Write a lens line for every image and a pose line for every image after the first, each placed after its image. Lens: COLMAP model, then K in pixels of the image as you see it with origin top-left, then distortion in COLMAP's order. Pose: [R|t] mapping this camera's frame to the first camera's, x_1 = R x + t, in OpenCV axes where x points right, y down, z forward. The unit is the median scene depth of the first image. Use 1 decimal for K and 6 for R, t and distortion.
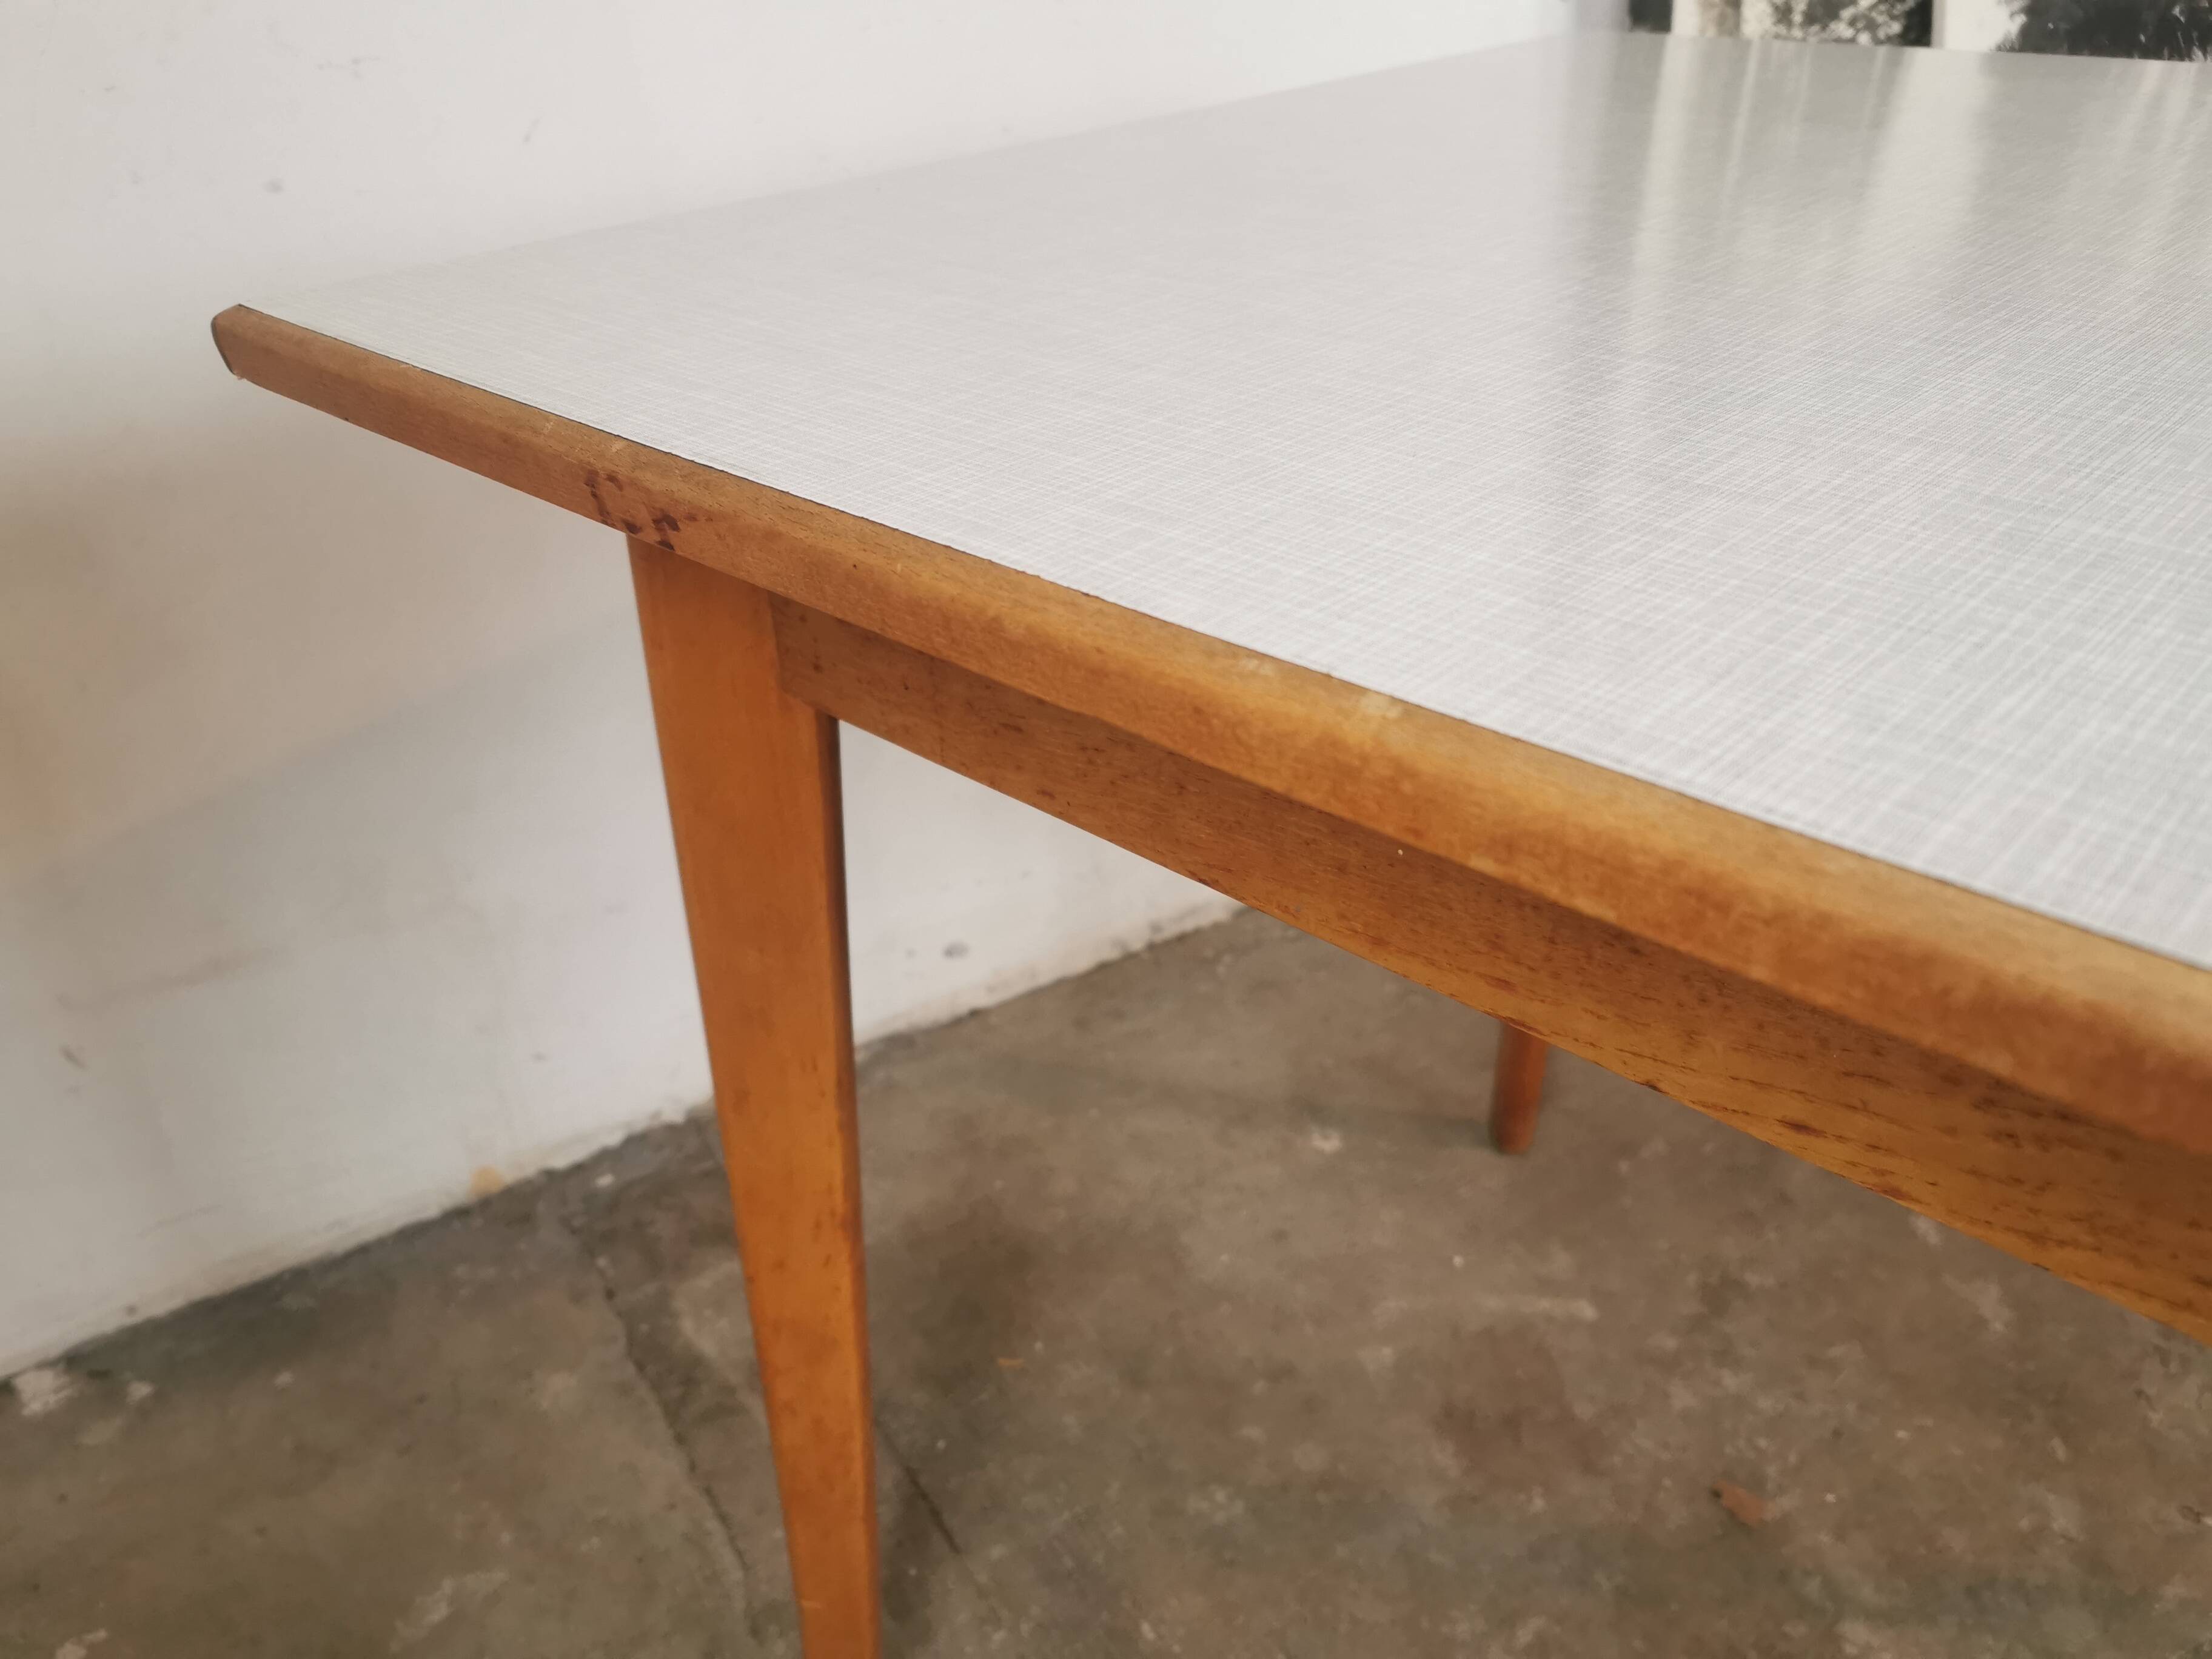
lens RADIAL K [[1739.6, 0, 1121.4], [0, 1739.6, 813.8], [0, 0, 1]] dist [0.036870, -0.067931]
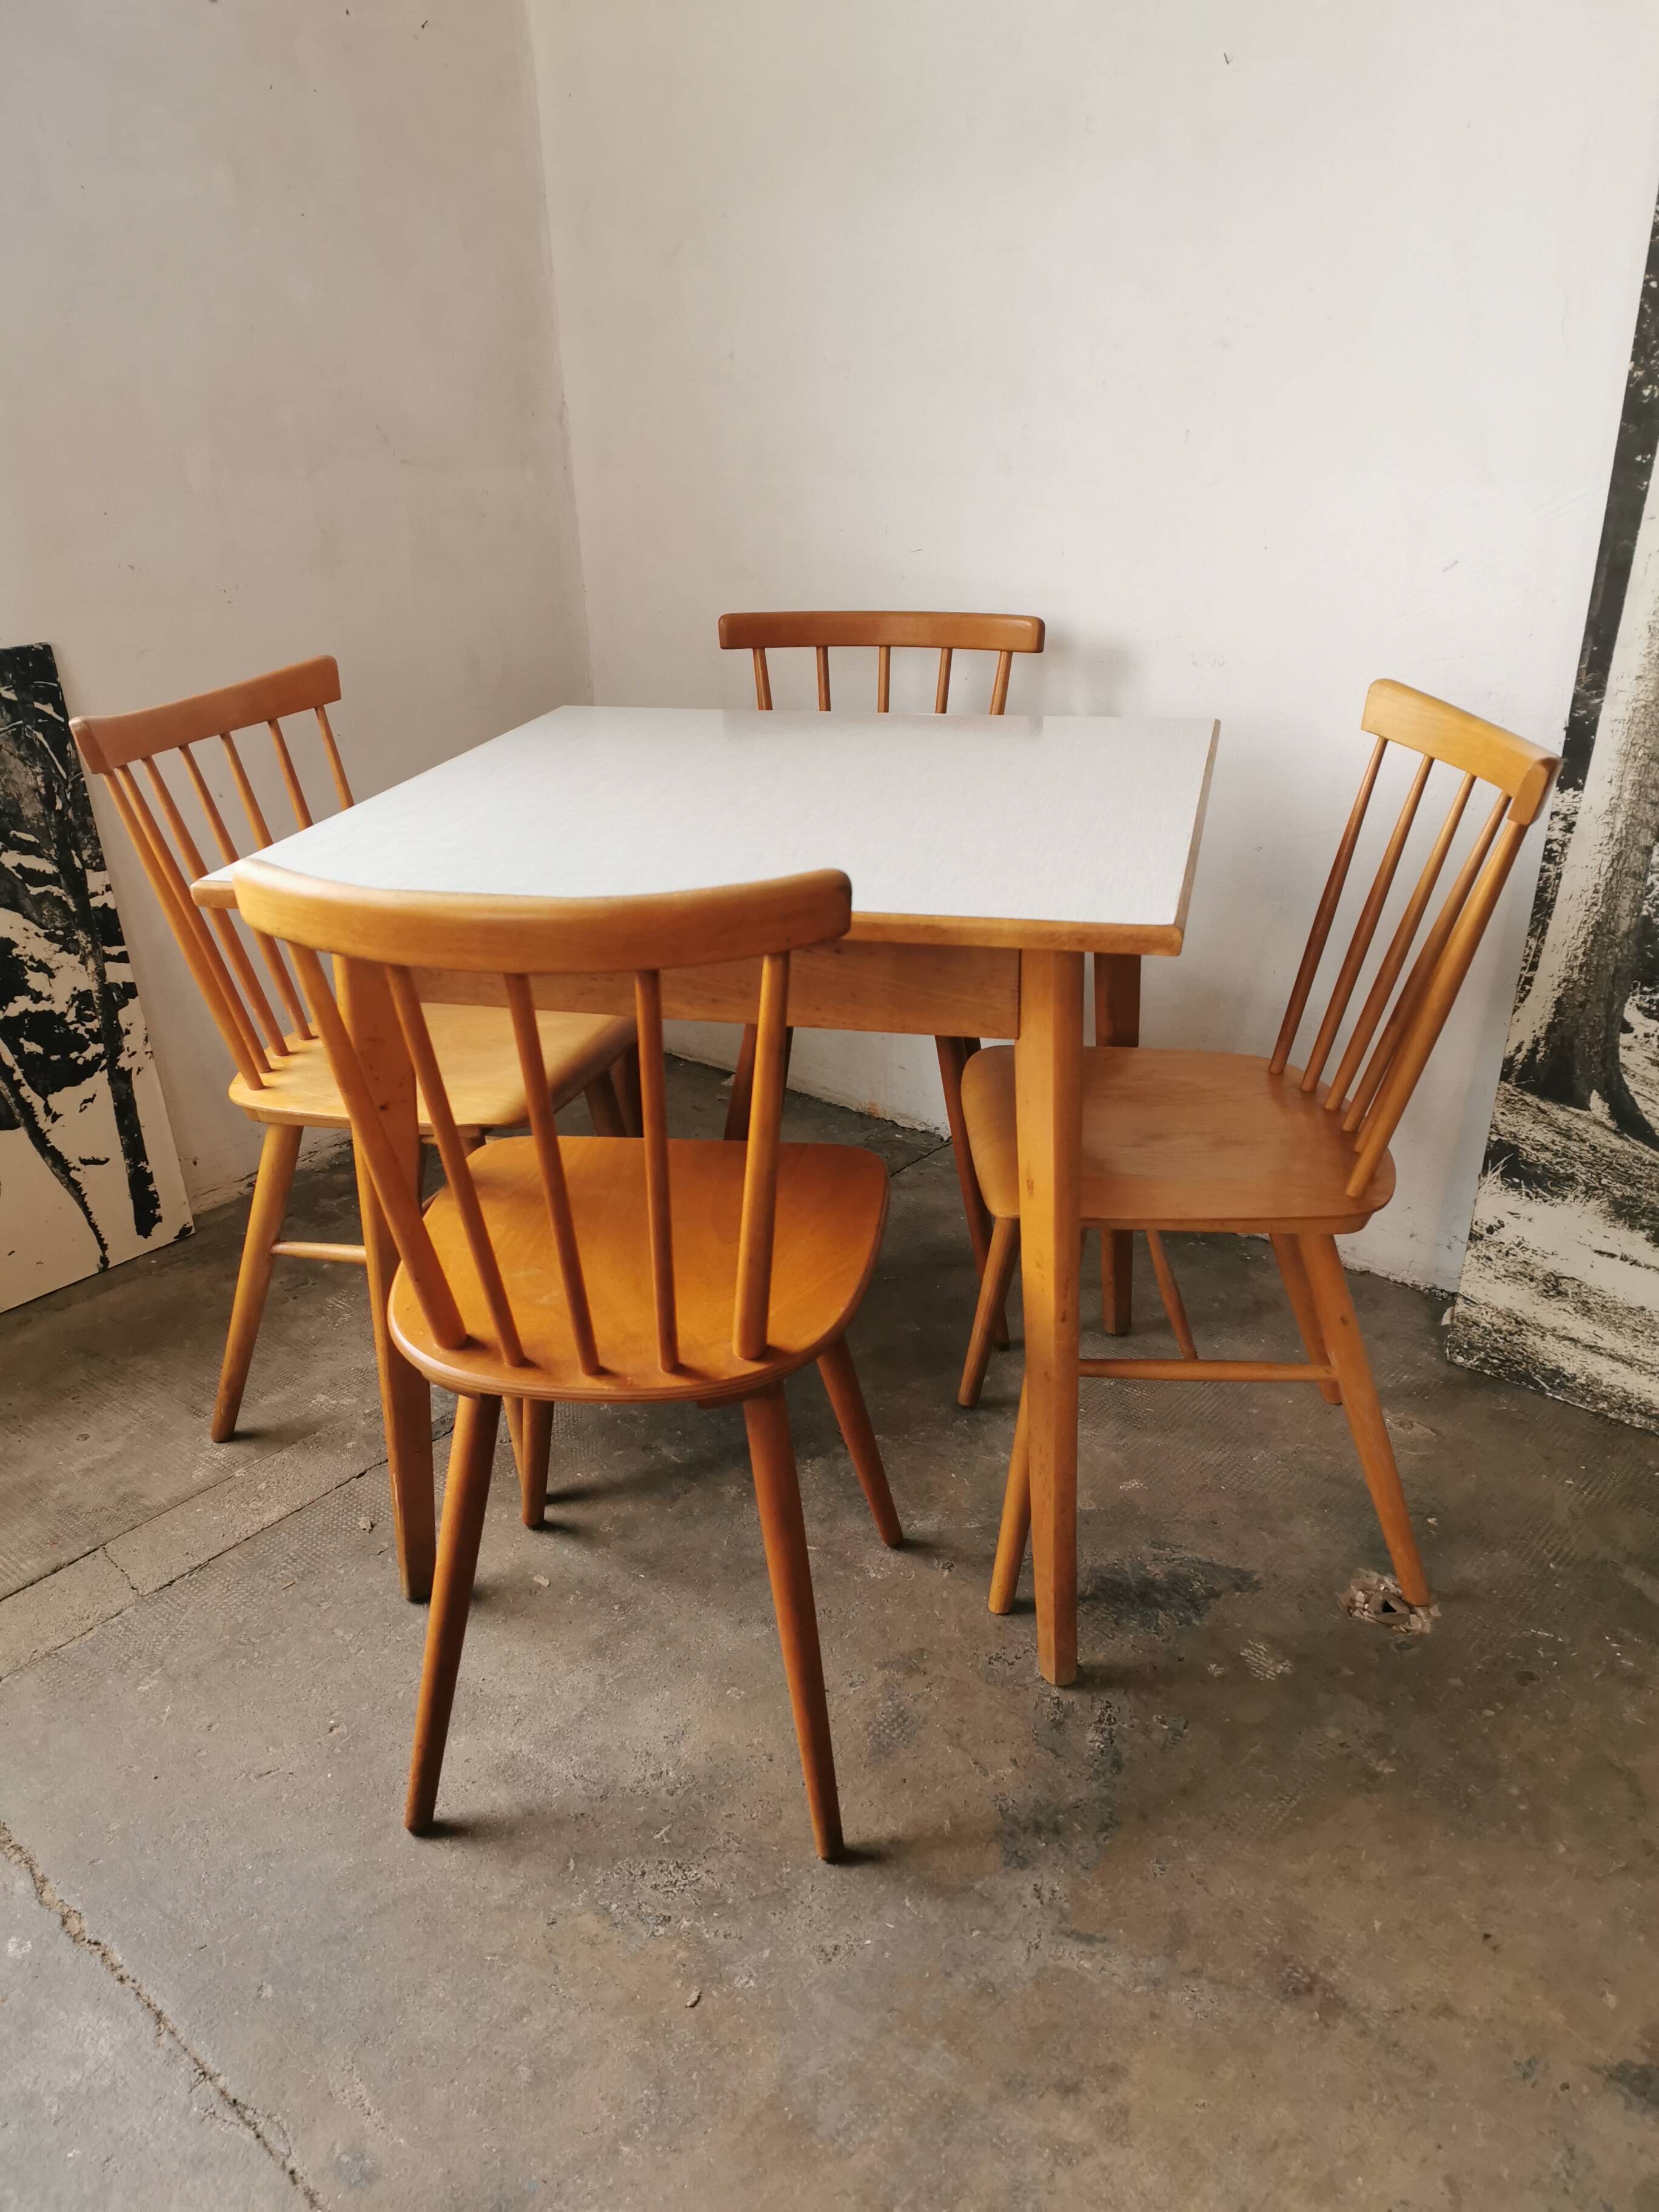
lens RADIAL K [[1711.0, 0, 825.5], [0, 1711.0, 1097.7], [0, 0, 1]] dist [0.069469, -0.110858]
pose [[0.310806, 0.399131, -0.862609, 1.742039], [-0.461956, 0.856588, 0.229899, -0.320216], [0.830660, 0.327033, 0.450614, -0.039345]]
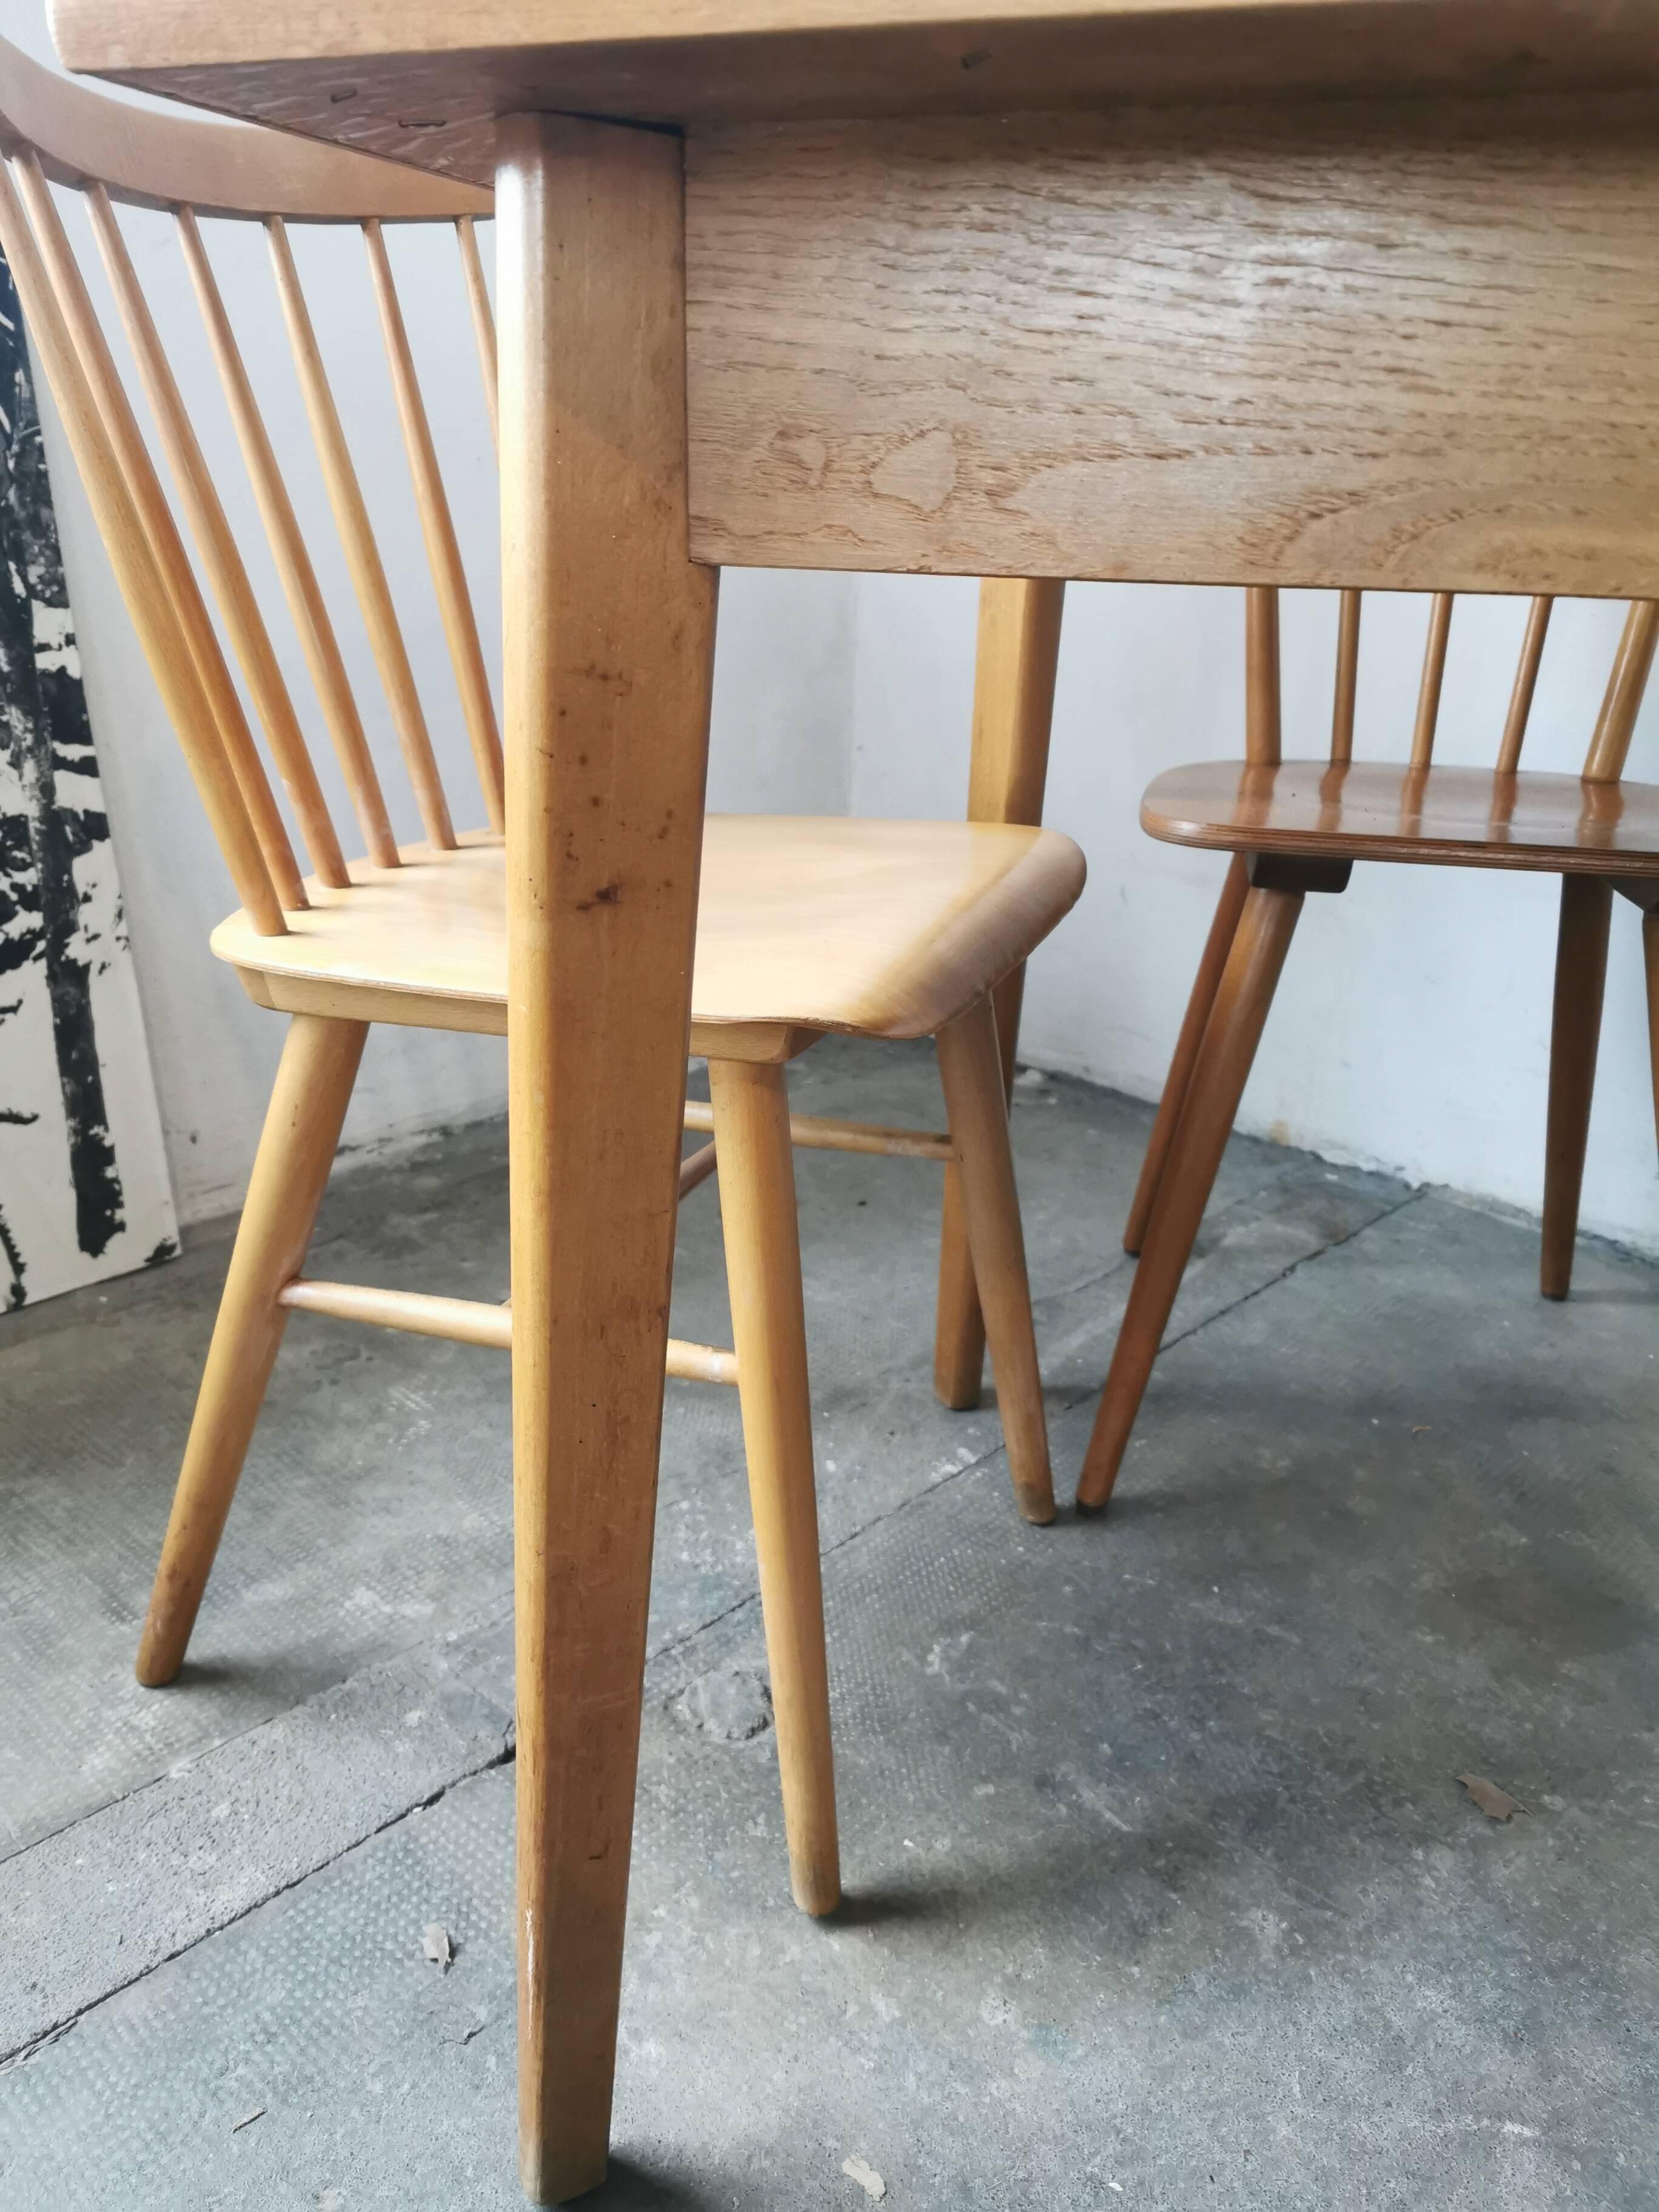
lens RADIAL K [[1711.0, 0, 812.3], [0, 1711.0, 1097.5], [0, 0, 1]] dist [0.069469, -0.110858]
pose [[0.240868, 0.380234, -0.892975, 0.872574], [-0.505813, 0.834417, 0.218863, 0.090440], [0.828333, 0.398961, 0.393312, 0.181557]]
